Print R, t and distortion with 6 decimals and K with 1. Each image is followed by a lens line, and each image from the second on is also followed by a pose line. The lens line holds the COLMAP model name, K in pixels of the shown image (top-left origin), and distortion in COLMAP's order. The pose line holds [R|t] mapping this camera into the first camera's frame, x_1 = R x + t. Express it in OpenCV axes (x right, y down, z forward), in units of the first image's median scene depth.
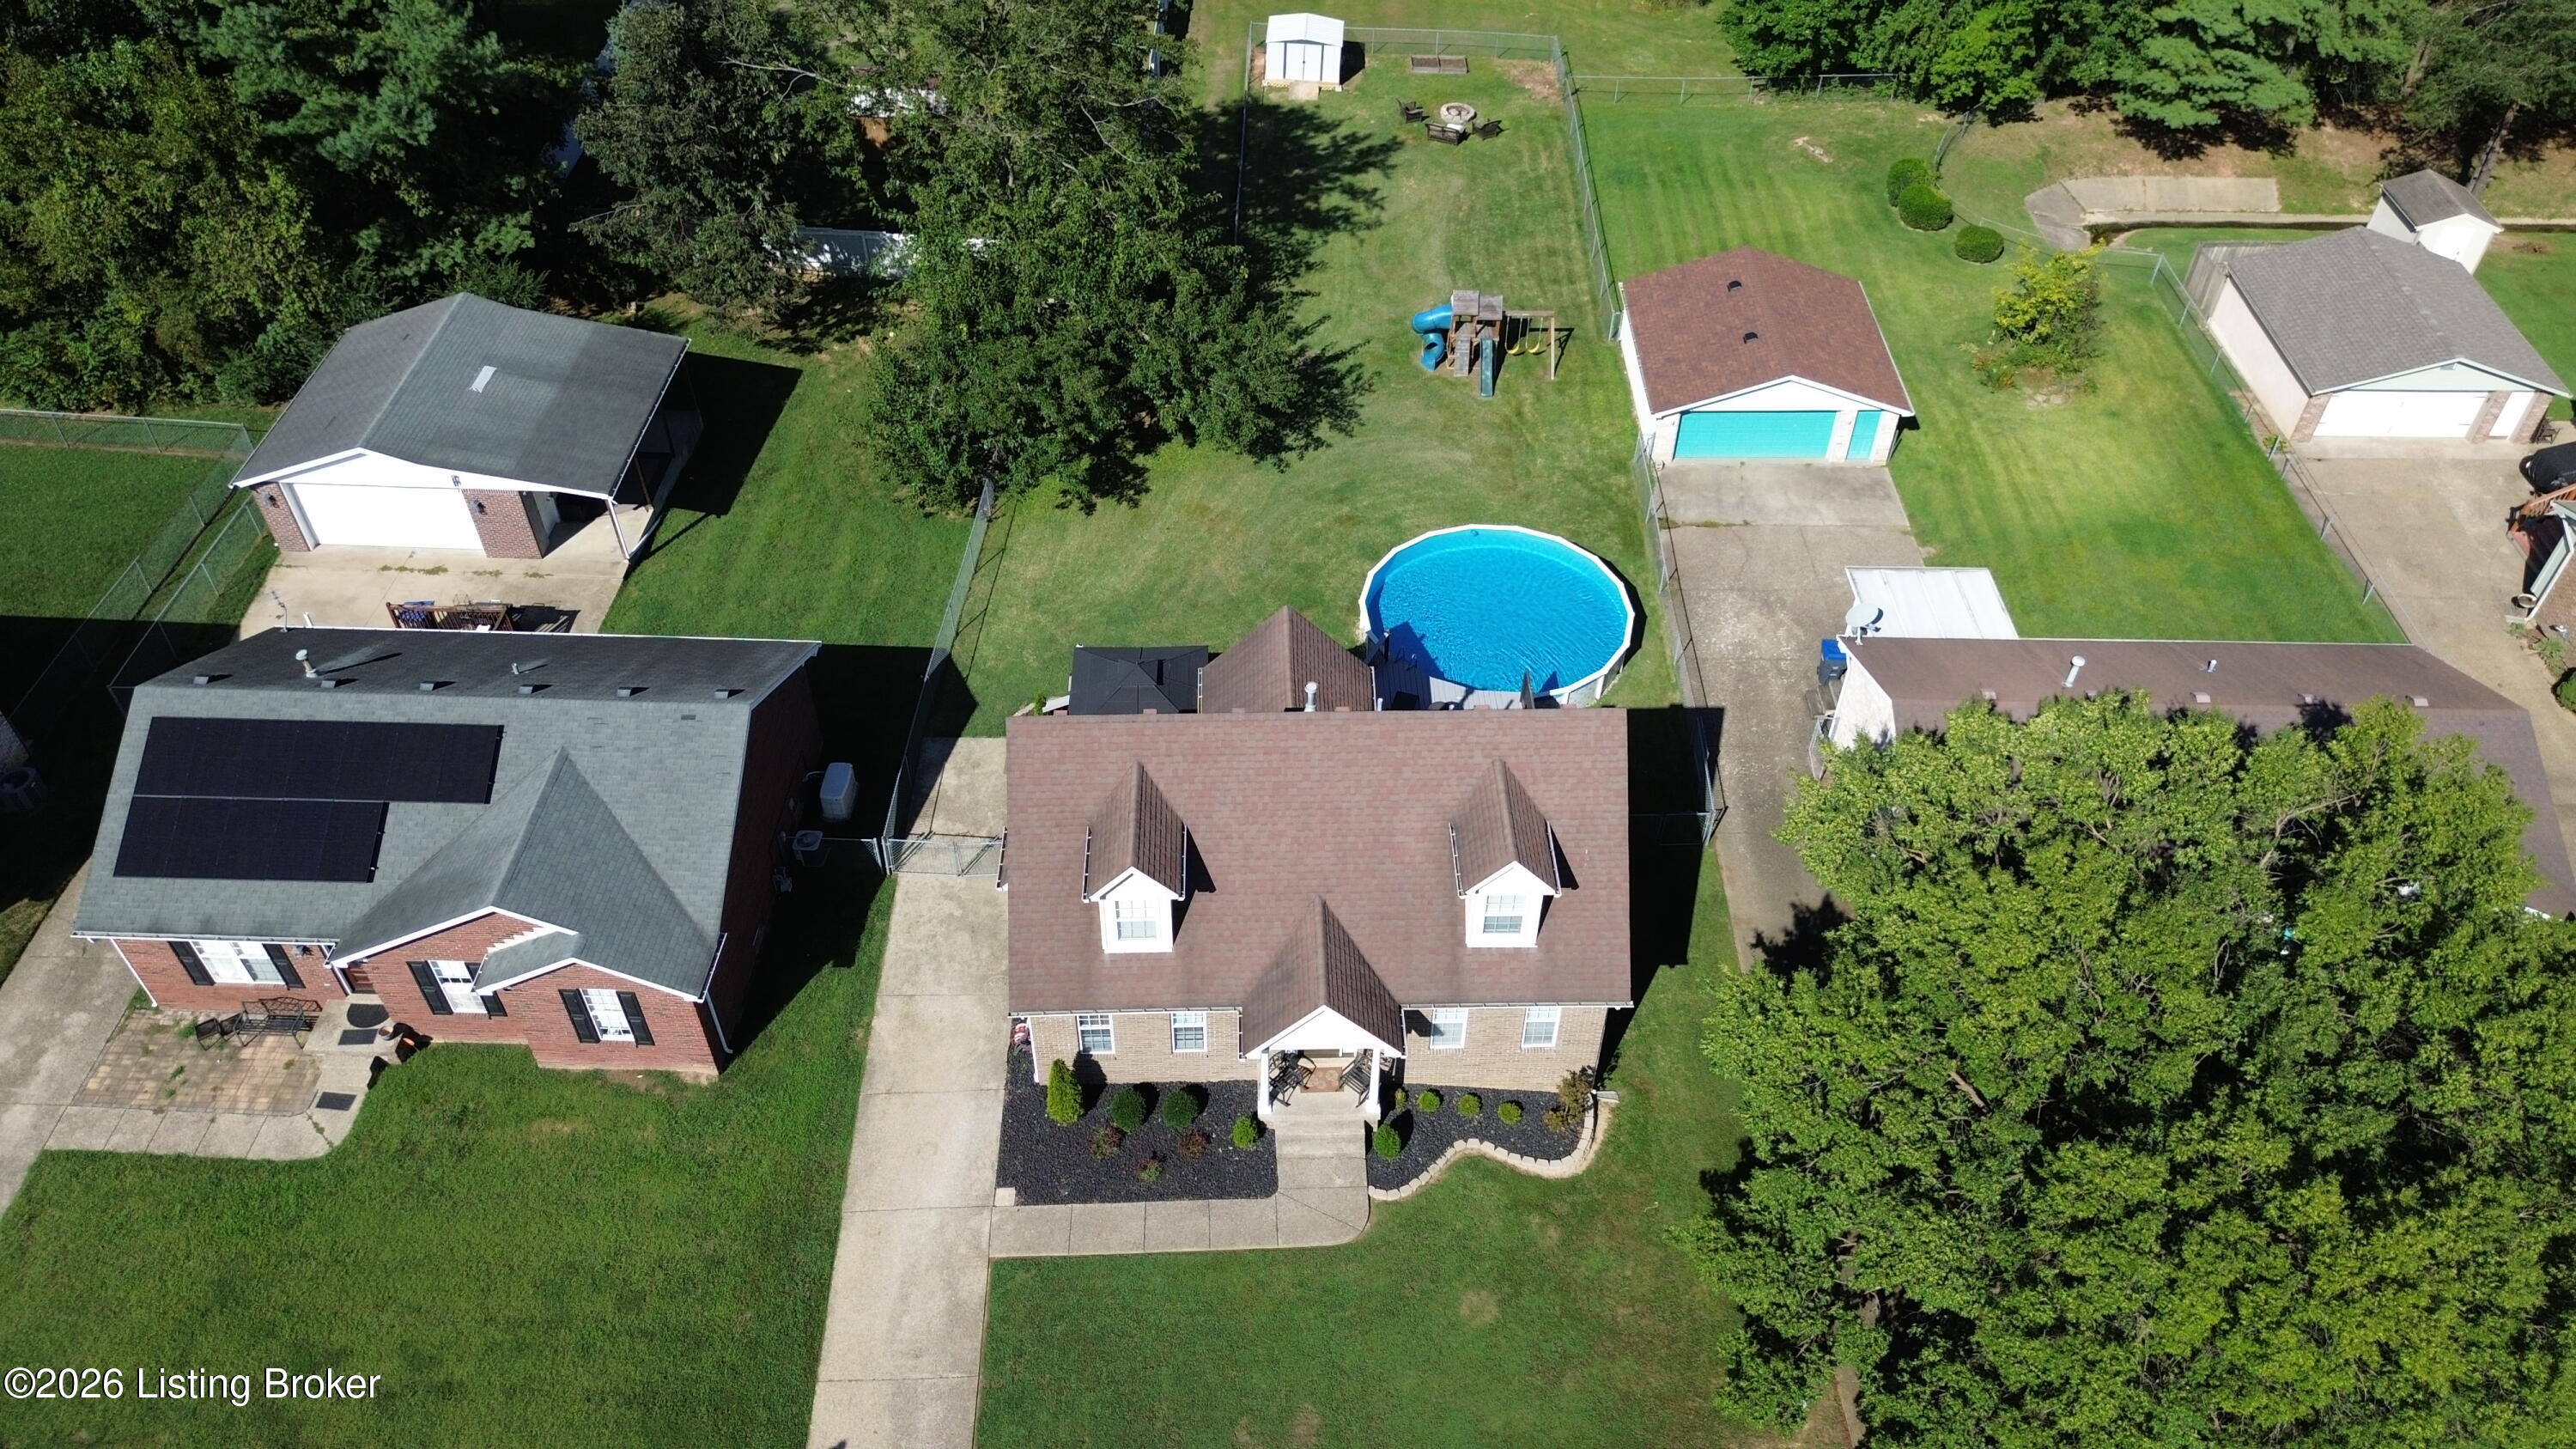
lens RADIAL K [[1831.7, 0, 1272.5], [0, 1831.7, 714.3], [0, 0, 1]] dist [0.073017, -0.073441]
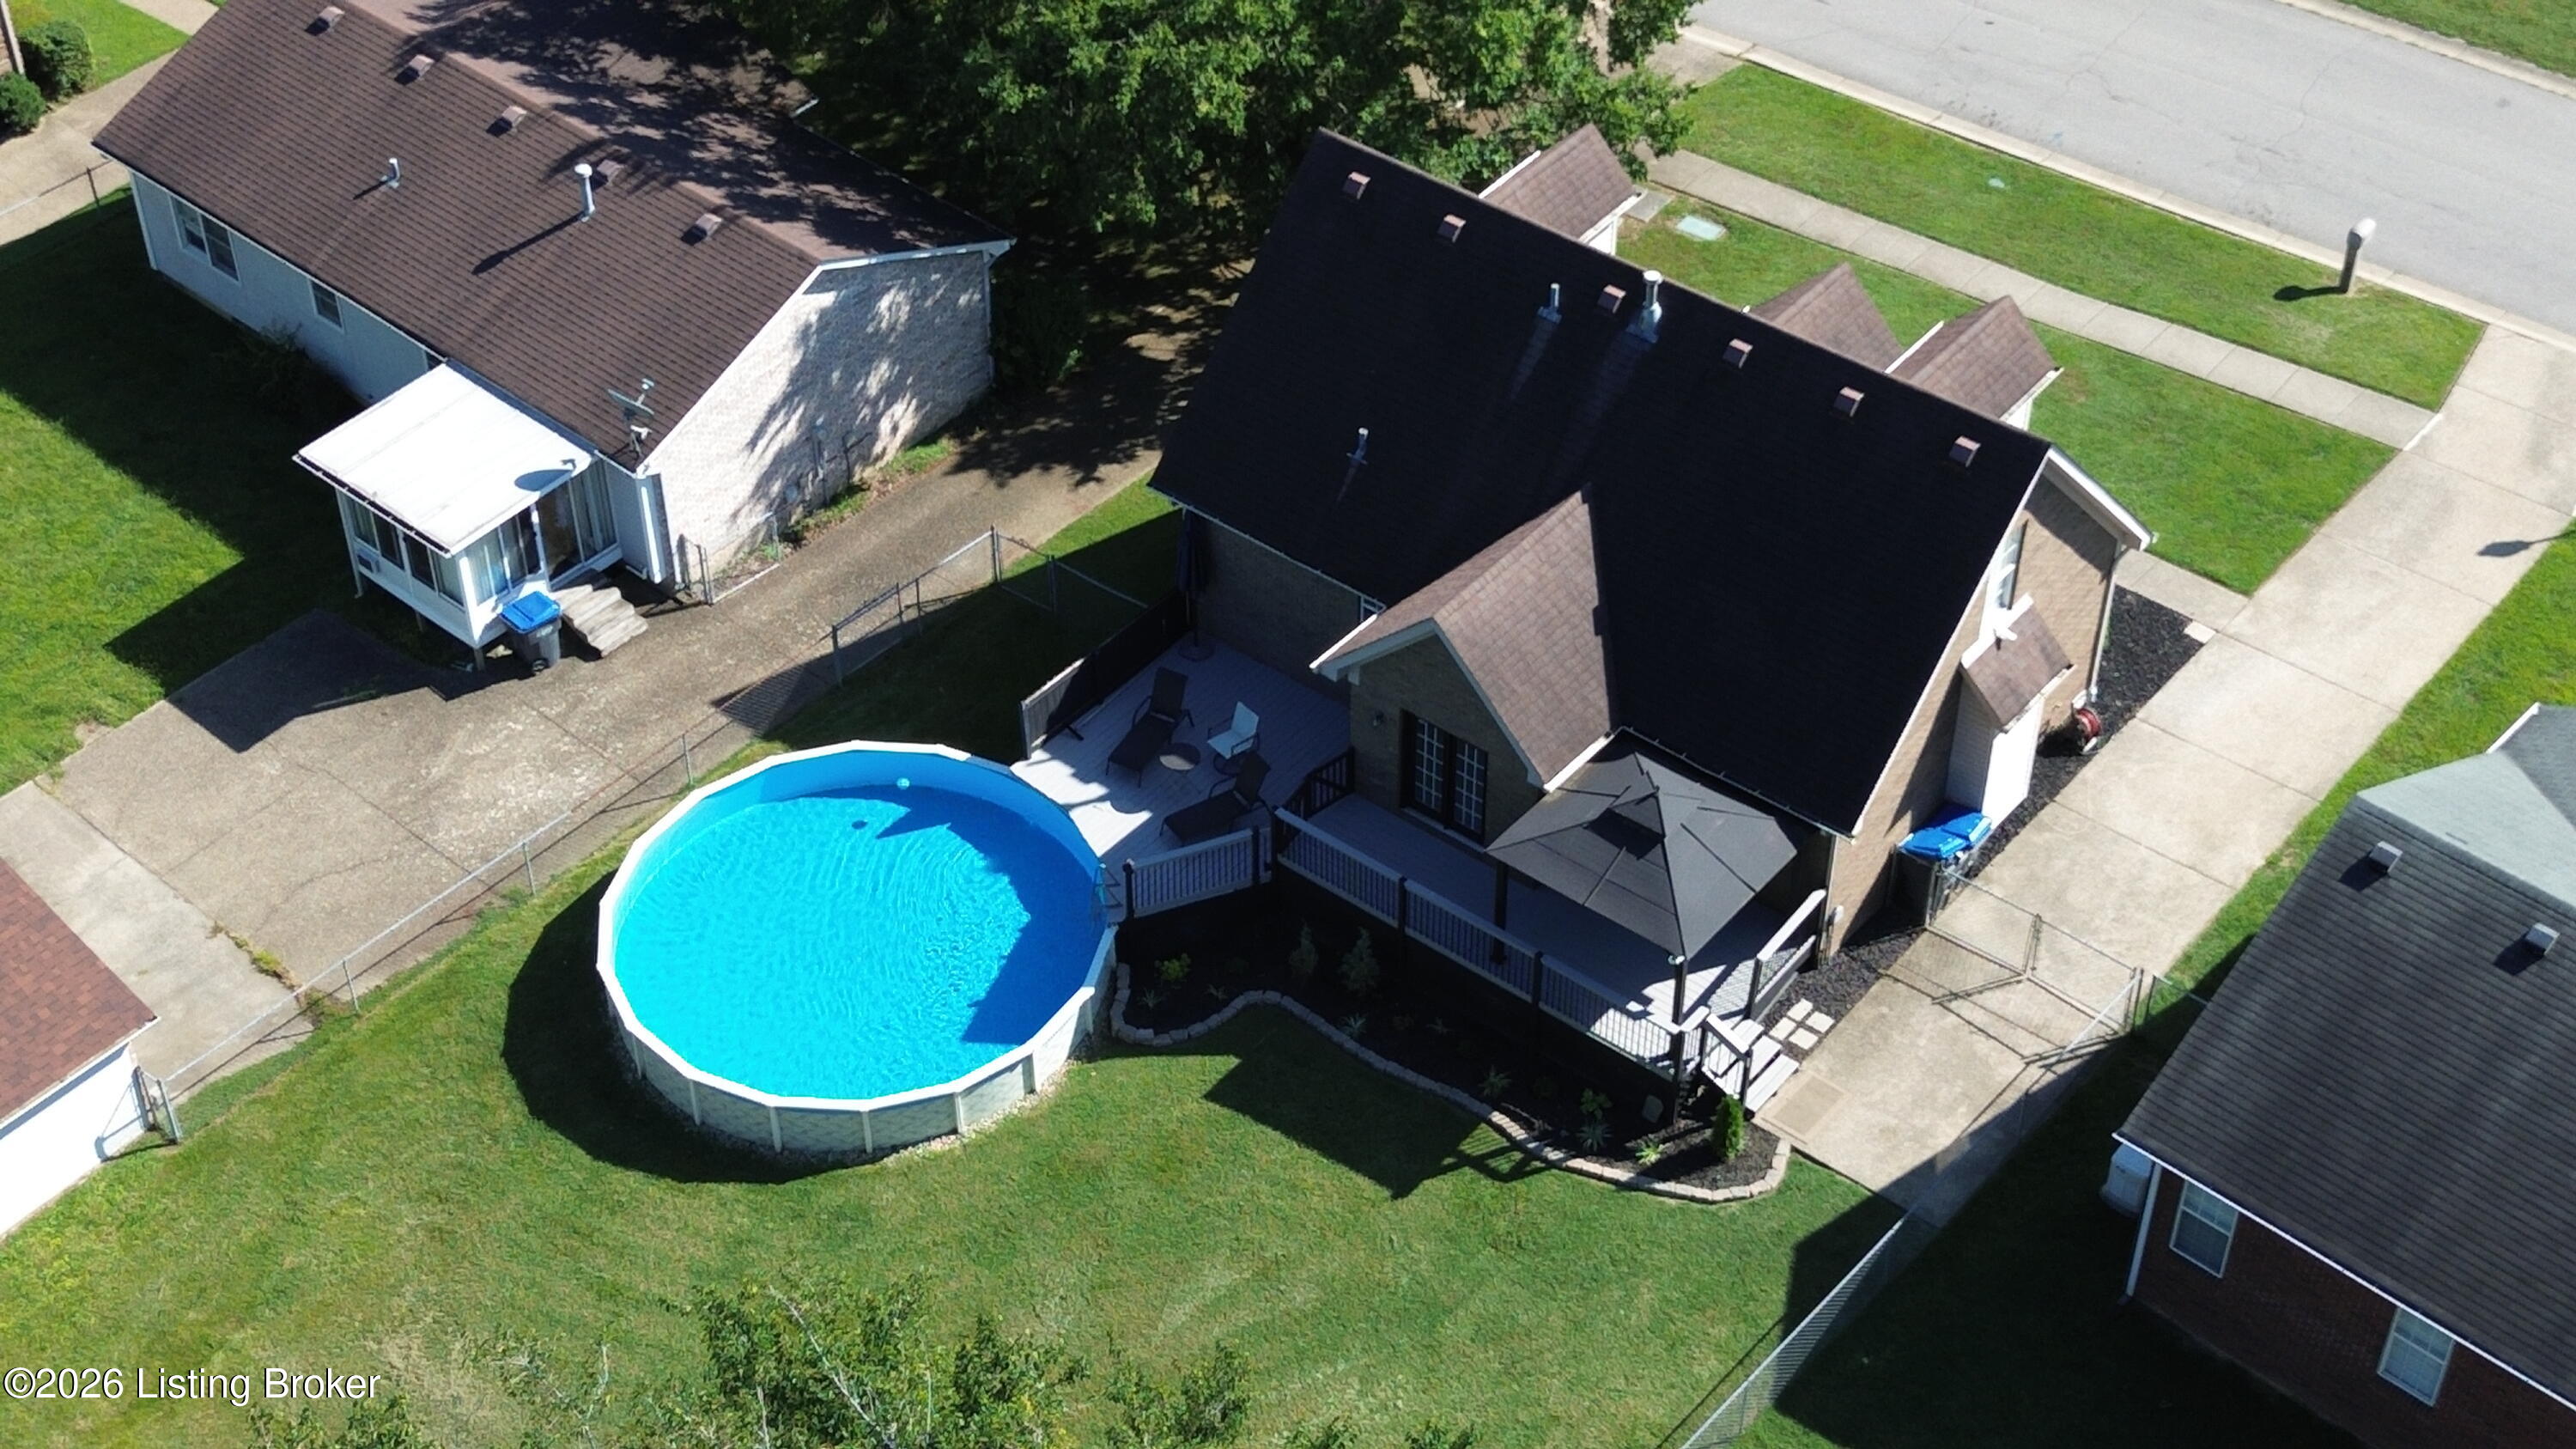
lens RADIAL K [[3638.9, 0, 1282.9], [0, 3638.9, 718.3], [0, 0, 1]] dist [0.110649, 0.000000]
pose [[-0.764052, -0.431352, 0.479750, -0.579885], [0.448379, 0.179639, 0.875606, -1.199715], [-0.463876, 0.884119, 0.056156, 1.079916]]
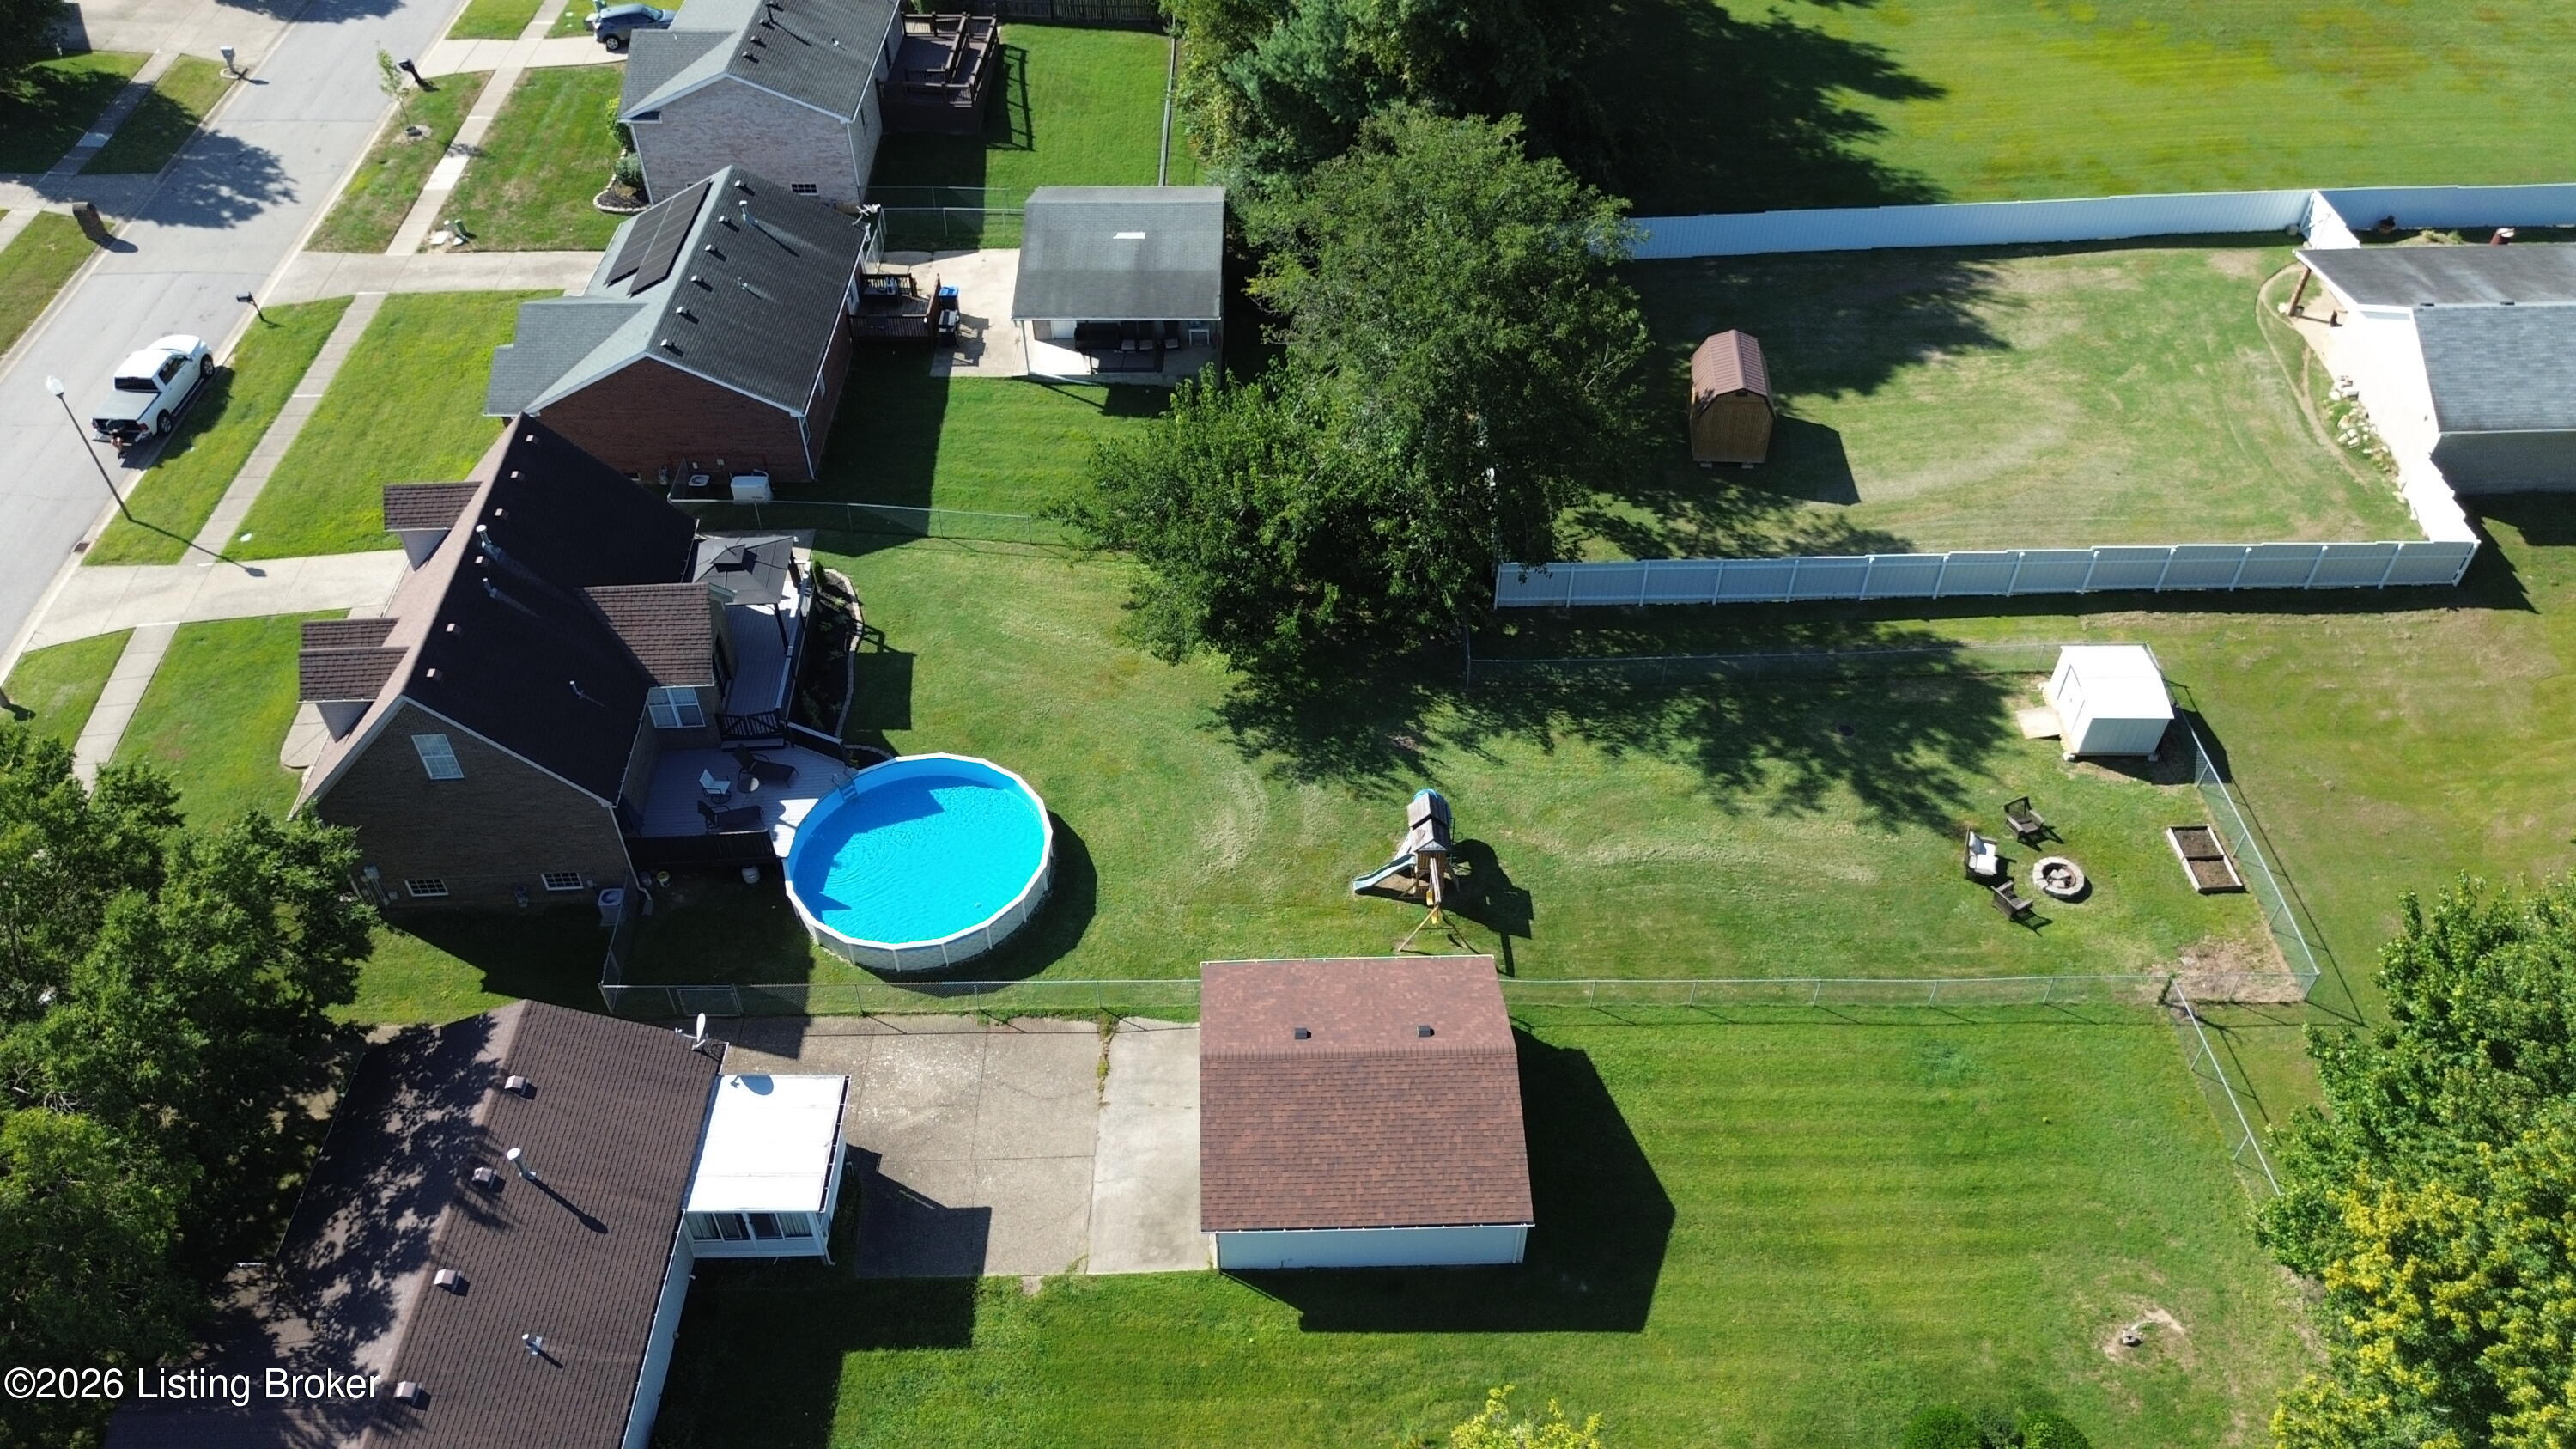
lens RADIAL K [[1831.7, 0, 1287.0], [0, 1831.7, 731.3], [0, 0, 1]] dist [0.073017, -0.073441]
pose [[0.036066, 0.681920, -0.730537, 1.077718], [-0.690805, 0.545250, 0.474860, -0.933791], [0.722141, 0.487532, 0.490739, 0.793465]]
